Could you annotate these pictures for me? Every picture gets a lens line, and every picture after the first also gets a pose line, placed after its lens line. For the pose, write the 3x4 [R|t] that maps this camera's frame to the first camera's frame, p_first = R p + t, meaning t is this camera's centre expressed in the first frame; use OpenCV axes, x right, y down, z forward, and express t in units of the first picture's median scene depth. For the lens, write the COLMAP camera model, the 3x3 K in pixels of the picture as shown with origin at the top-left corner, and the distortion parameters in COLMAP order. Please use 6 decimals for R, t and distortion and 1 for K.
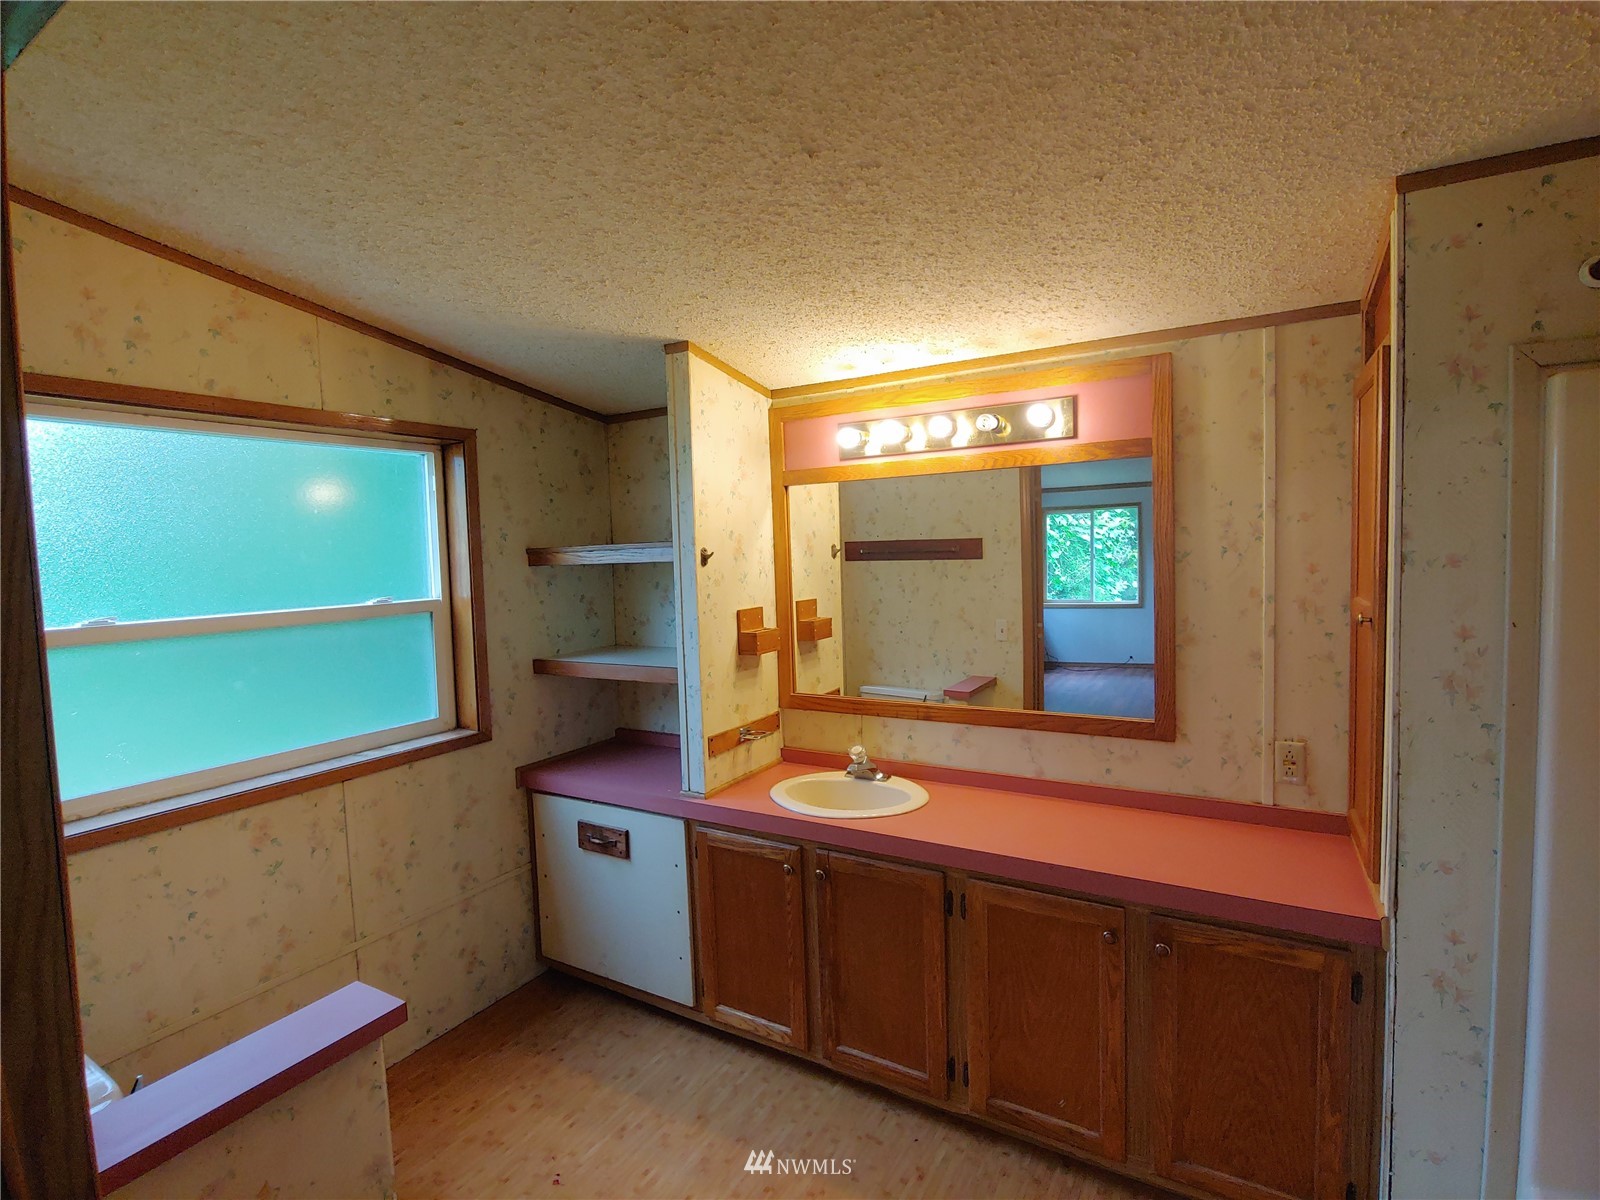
lens RADIAL K [[762.1, 0, 799.8], [0, 762.1, 597.1], [0, 0, 1]] dist [-0.019001, -0.000601]
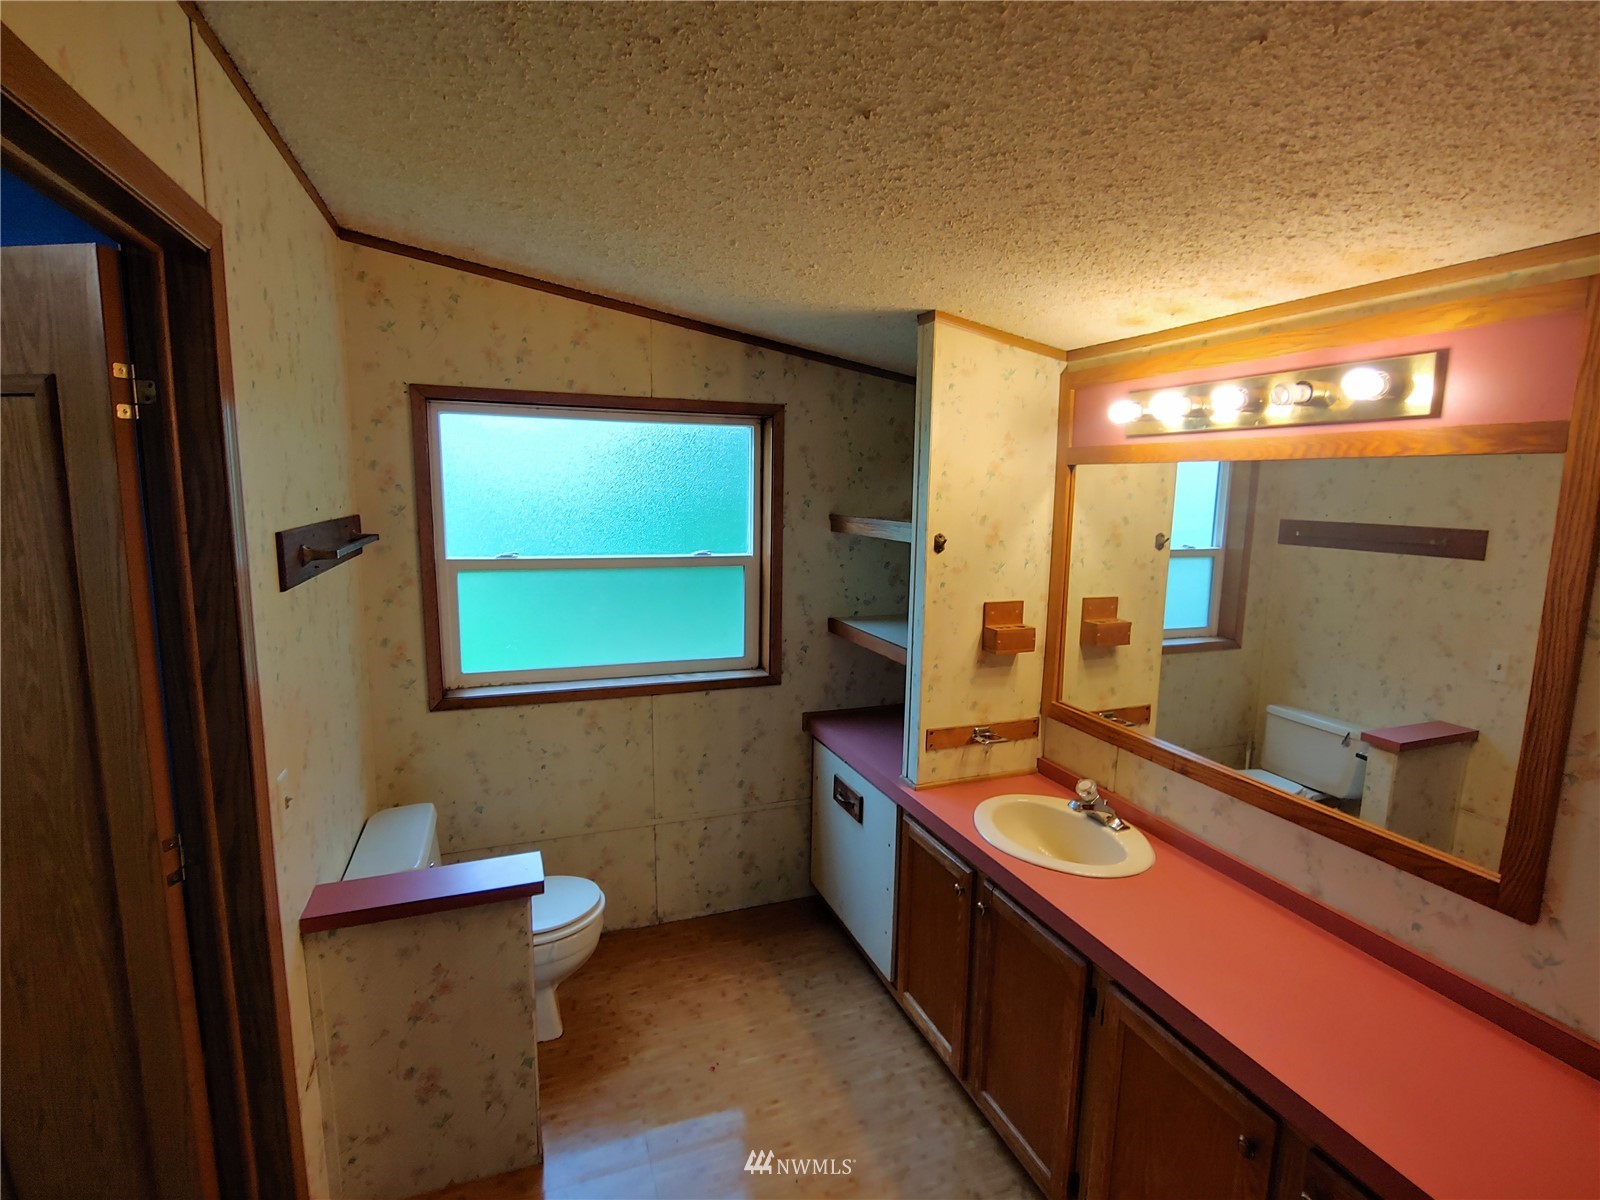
lens RADIAL K [[762.1, 0, 795.6], [0, 762.1, 602.1], [0, 0, 1]] dist [-0.019001, -0.000601]
pose [[0.778005, 0.140974, -0.612237, 0.329415], [-0.083430, 0.989052, 0.121719, -0.082166], [0.622693, -0.043619, 0.781249, 0.154698]]
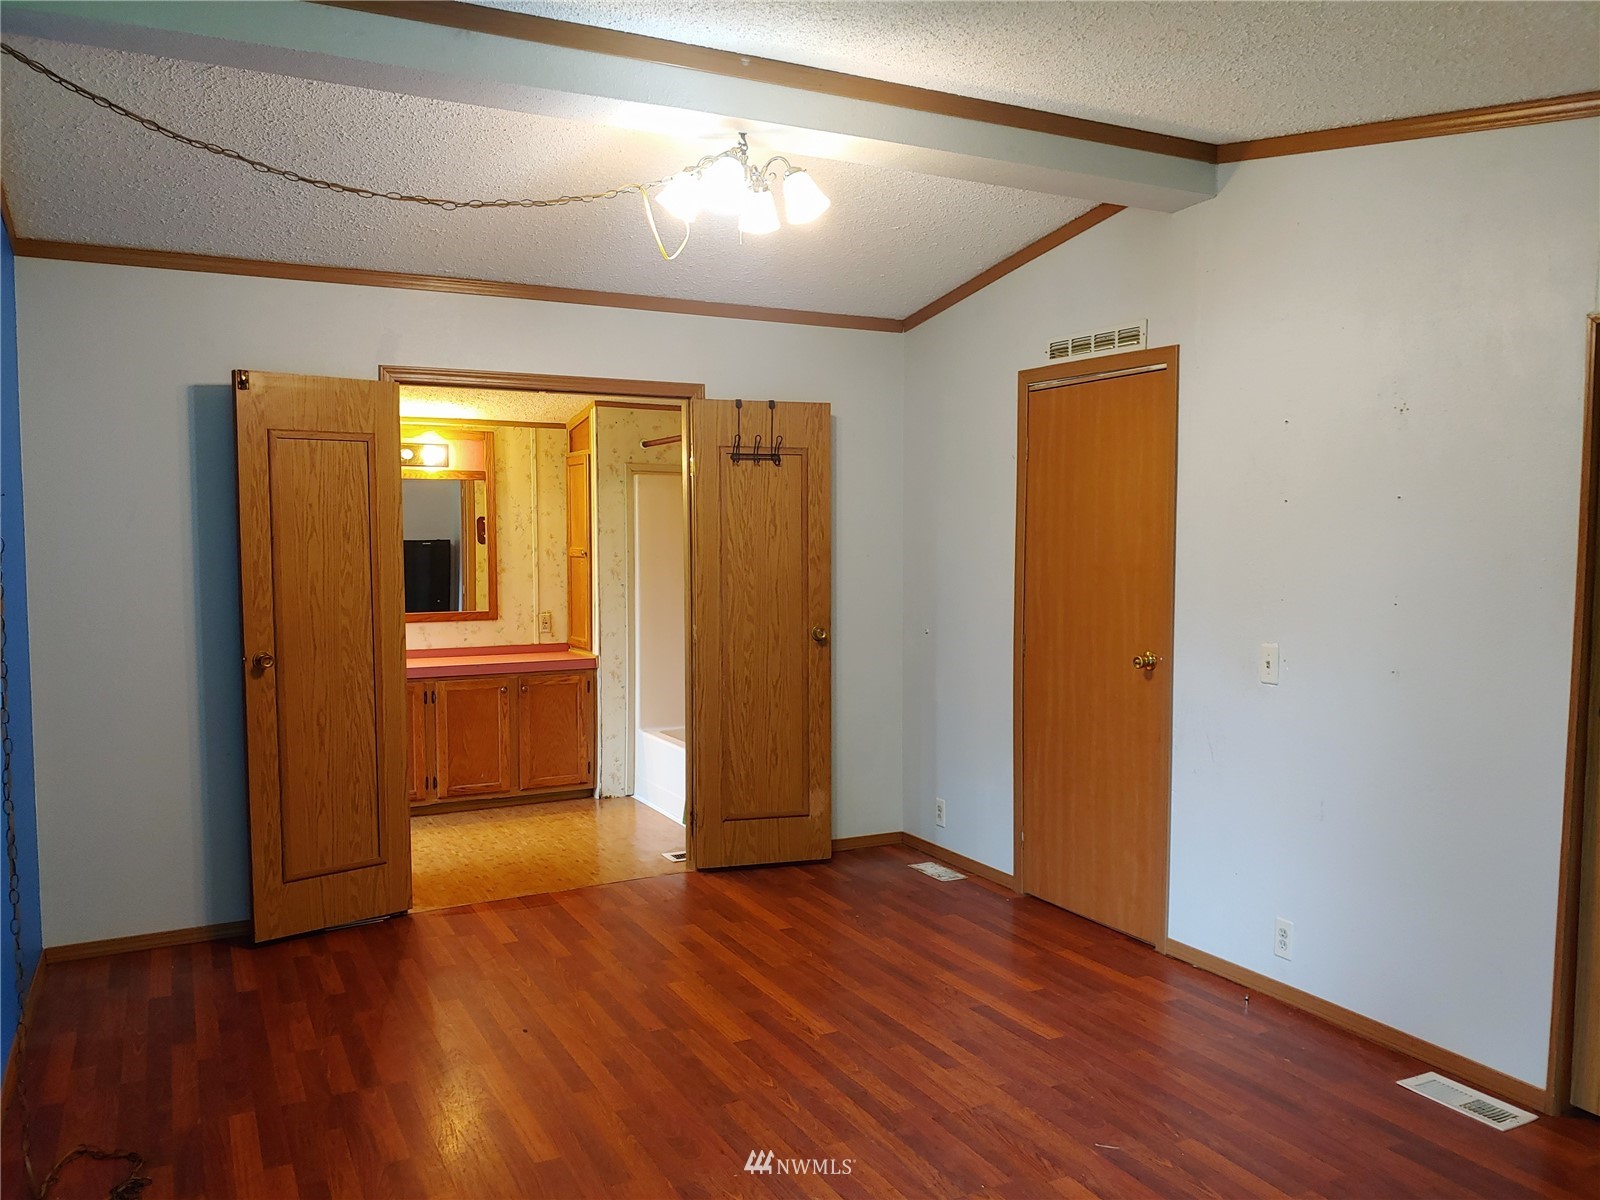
lens RADIAL K [[1228.6, 0, 801.2], [0, 1228.6, 614.7], [0, 0, 1]] dist [-0.000750, -0.019824]
pose [[0.528394, -0.015242, 0.848863, -1.714380], [0.033768, 0.999425, -0.003074, 0.194616], [-0.848328, 0.030289, 0.528605, -1.318083]]
